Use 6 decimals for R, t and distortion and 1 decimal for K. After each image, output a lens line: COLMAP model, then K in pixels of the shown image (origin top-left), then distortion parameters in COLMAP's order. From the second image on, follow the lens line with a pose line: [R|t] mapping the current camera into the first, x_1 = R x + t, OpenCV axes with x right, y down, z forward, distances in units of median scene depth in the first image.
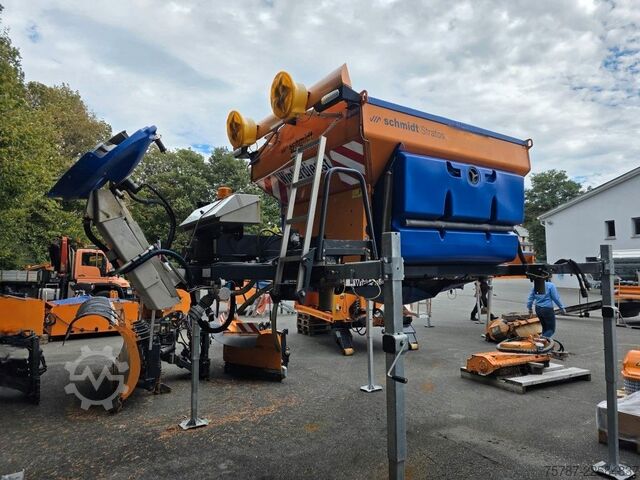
lens RADIAL K [[444.9, 0, 332.5], [0, 444.9, 255.8], [0, 0, 1]] dist [0.069051, -0.065564]
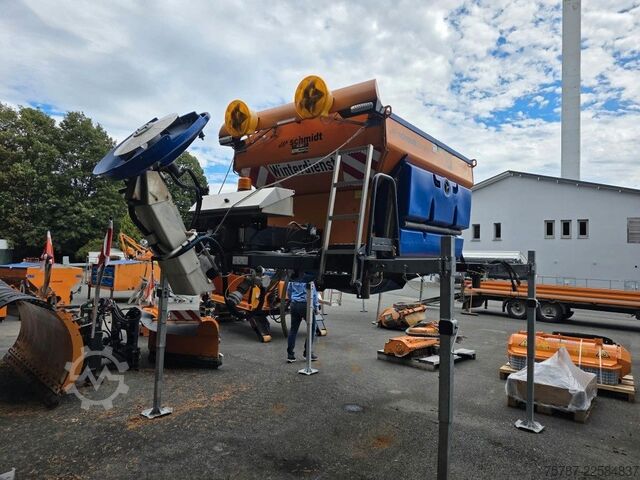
lens RADIAL K [[444.9, 0, 332.5], [0, 444.9, 255.8], [0, 0, 1]] dist [0.069051, -0.065564]
pose [[0.949947, 0.045828, 0.309032, -0.206282], [-0.053629, 0.998420, 0.016792, -0.000916], [-0.307774, -0.032524, 0.950903, -0.023519]]
